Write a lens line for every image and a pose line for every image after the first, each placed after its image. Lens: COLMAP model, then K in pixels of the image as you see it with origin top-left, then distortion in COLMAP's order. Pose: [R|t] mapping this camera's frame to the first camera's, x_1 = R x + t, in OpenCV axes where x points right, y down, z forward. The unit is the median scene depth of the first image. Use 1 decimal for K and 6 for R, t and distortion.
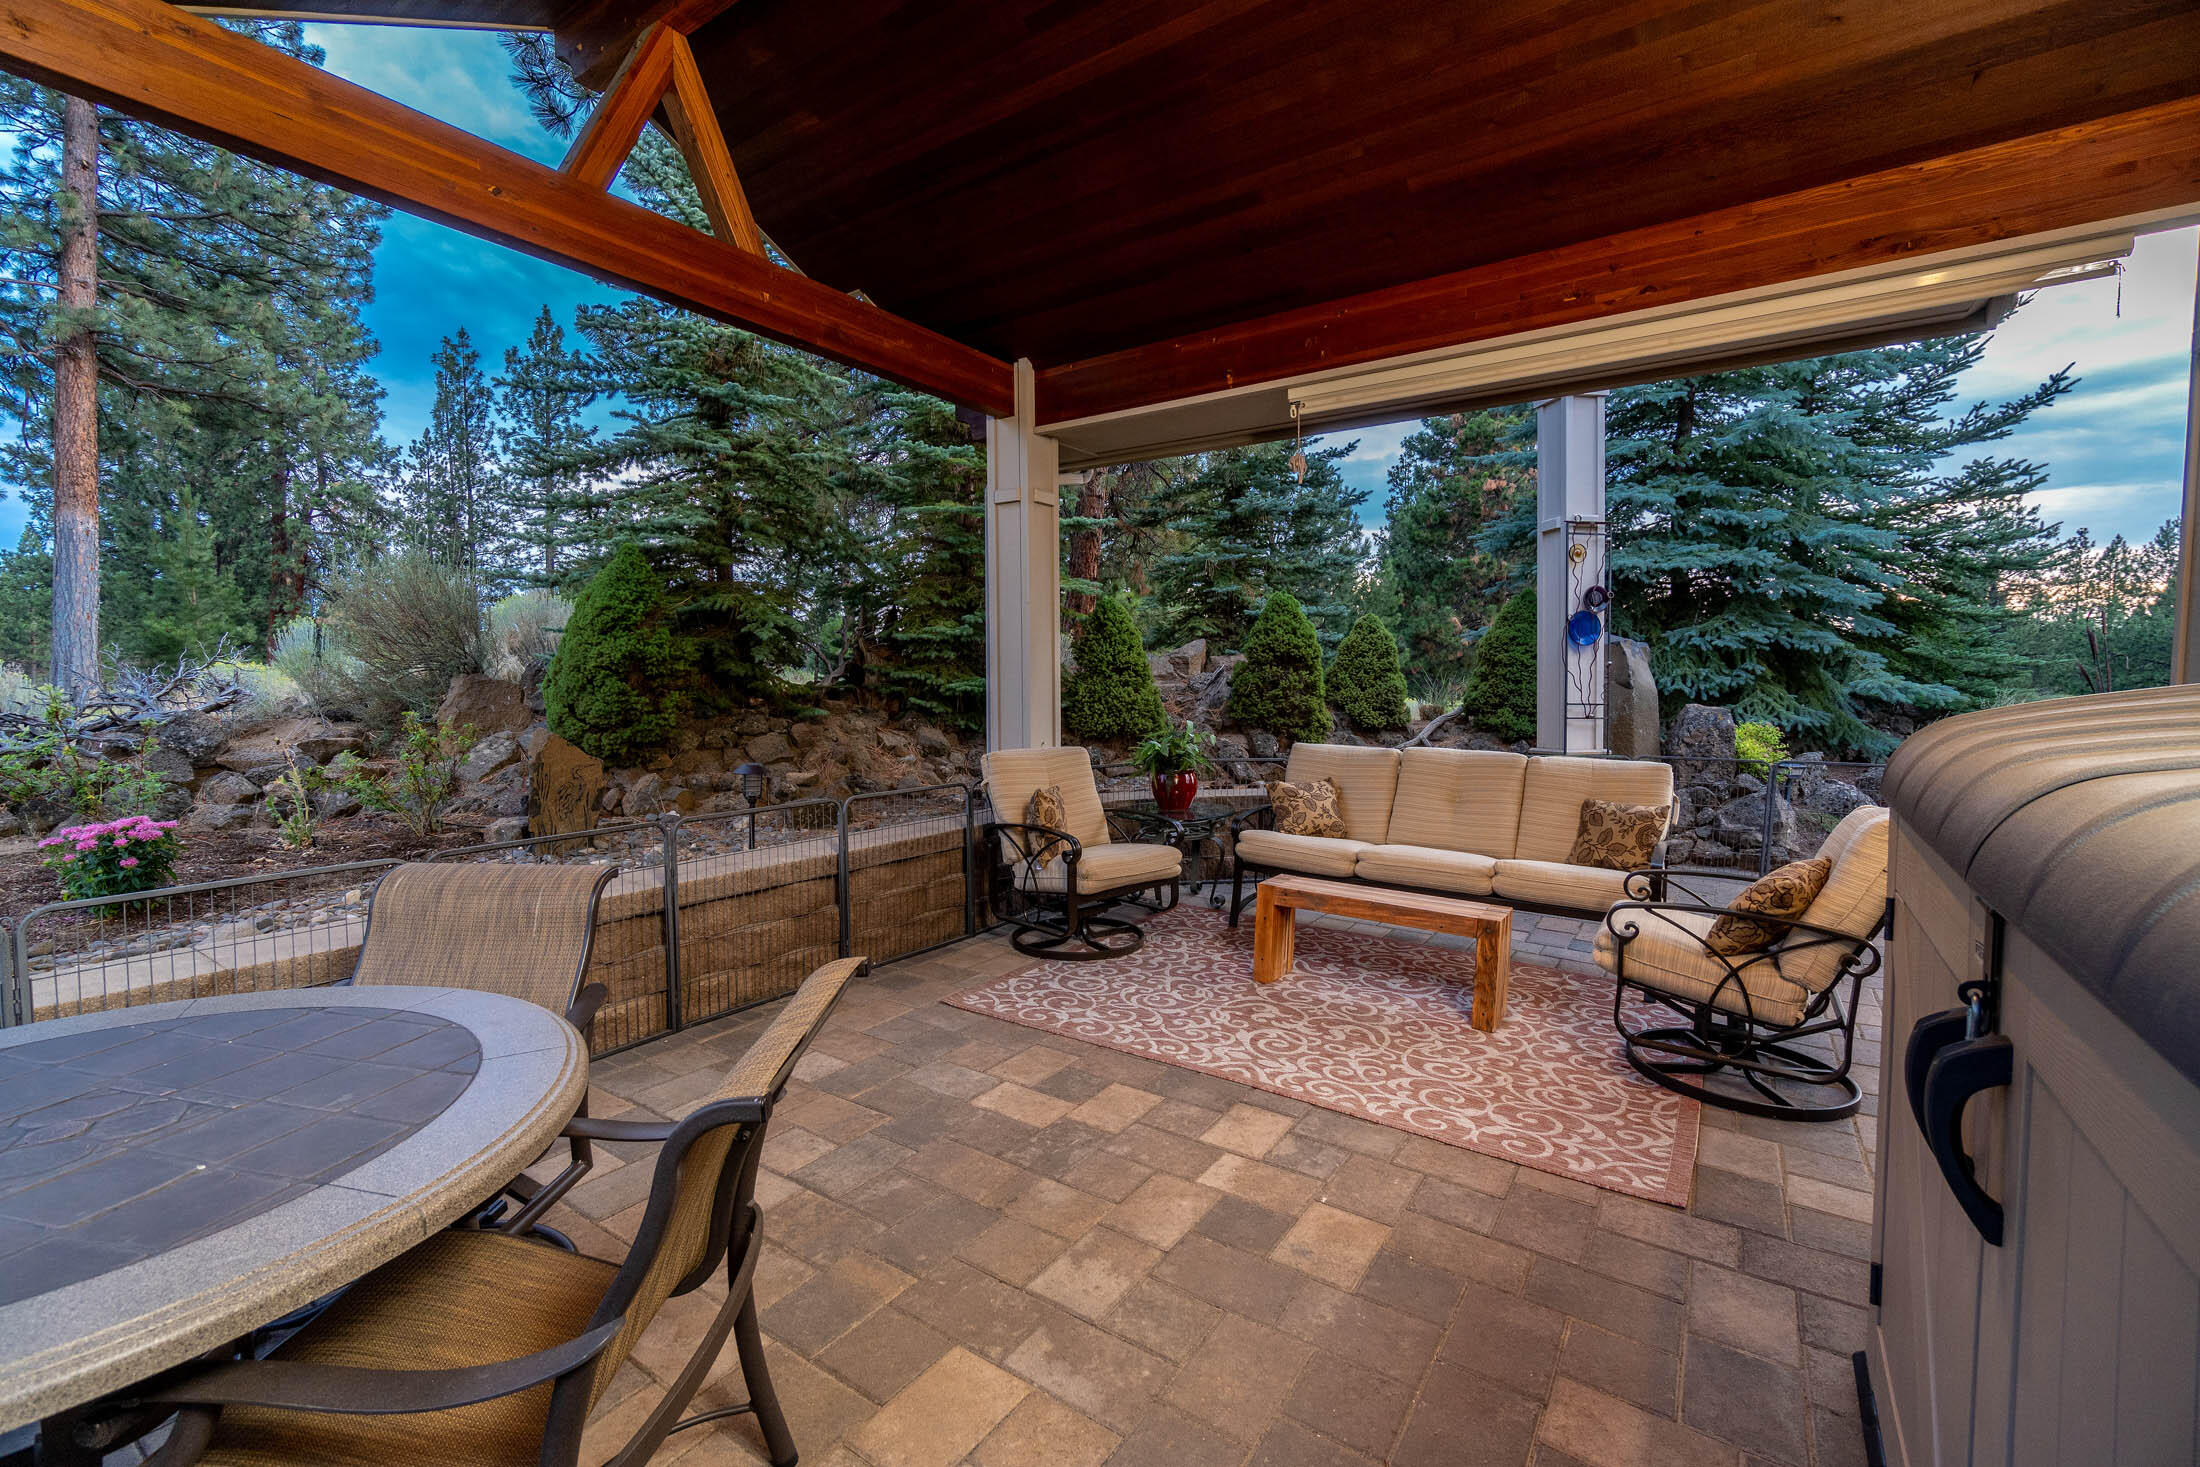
lens RADIAL K [[932.8, 0, 1082.0], [0, 932.8, 723.5], [0, 0, 1]] dist [-0.010705, 0.000091]
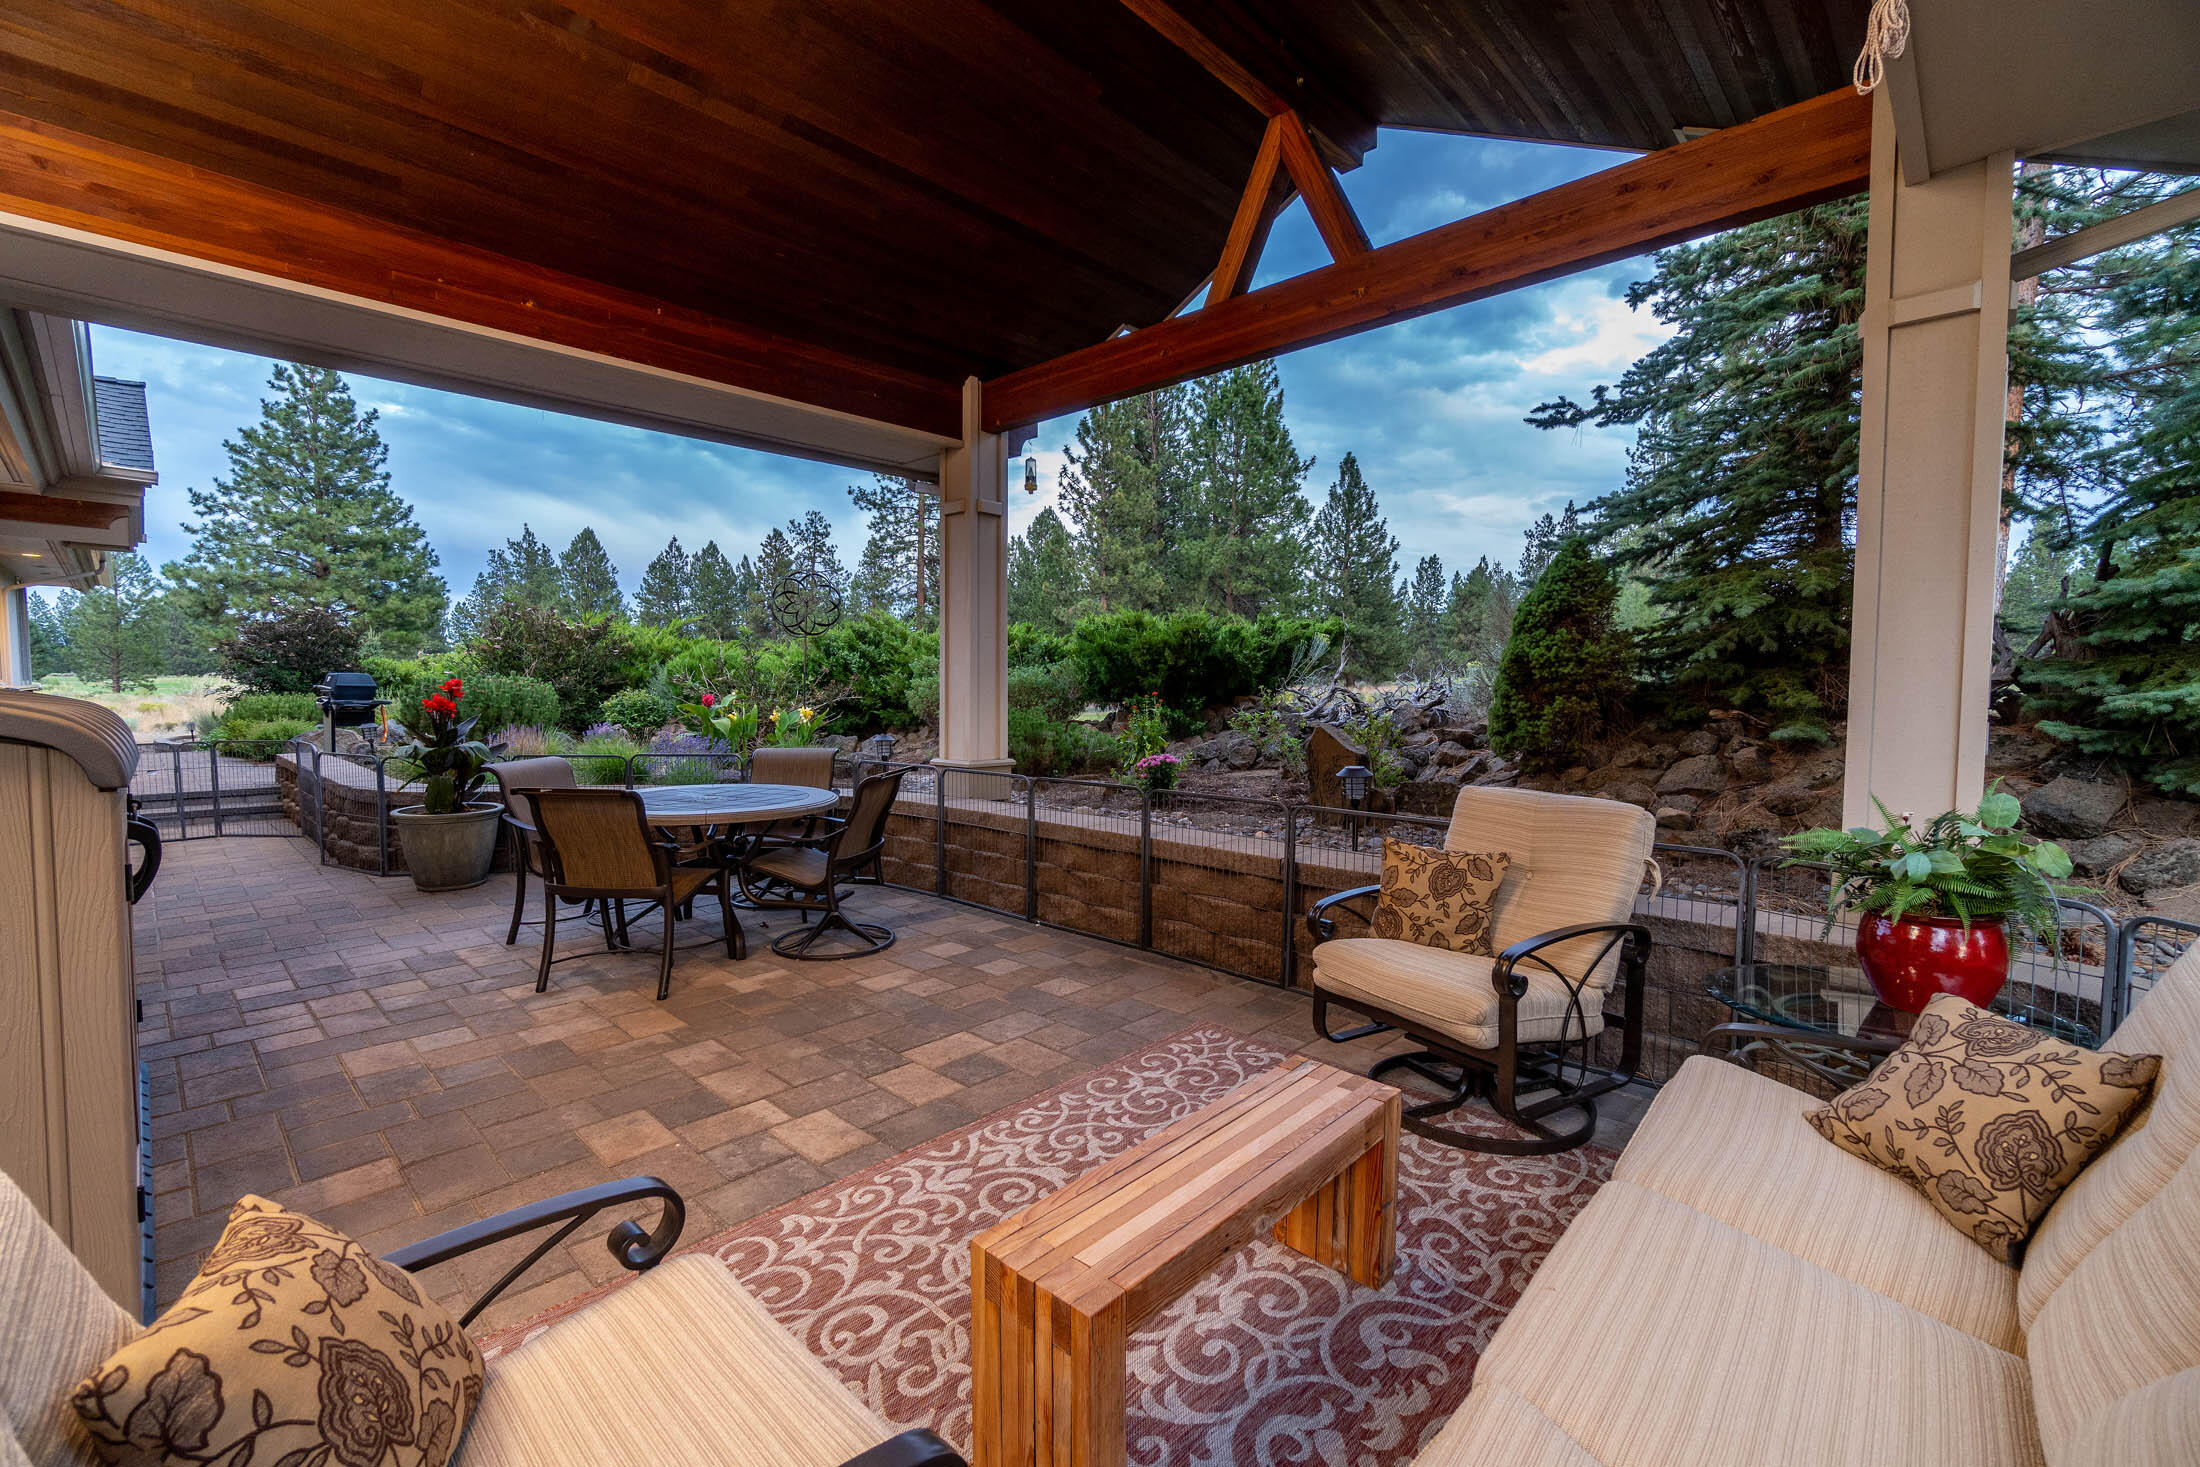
lens RADIAL K [[932.8, 0, 1082.0], [0, 932.8, 723.5], [0, 0, 1]] dist [-0.010705, 0.000091]
pose [[-0.159038, 0.044009, -0.986291, 0.924881], [-0.055860, 0.997005, 0.053494, -0.053007], [0.985691, 0.063602, -0.156103, 1.195005]]
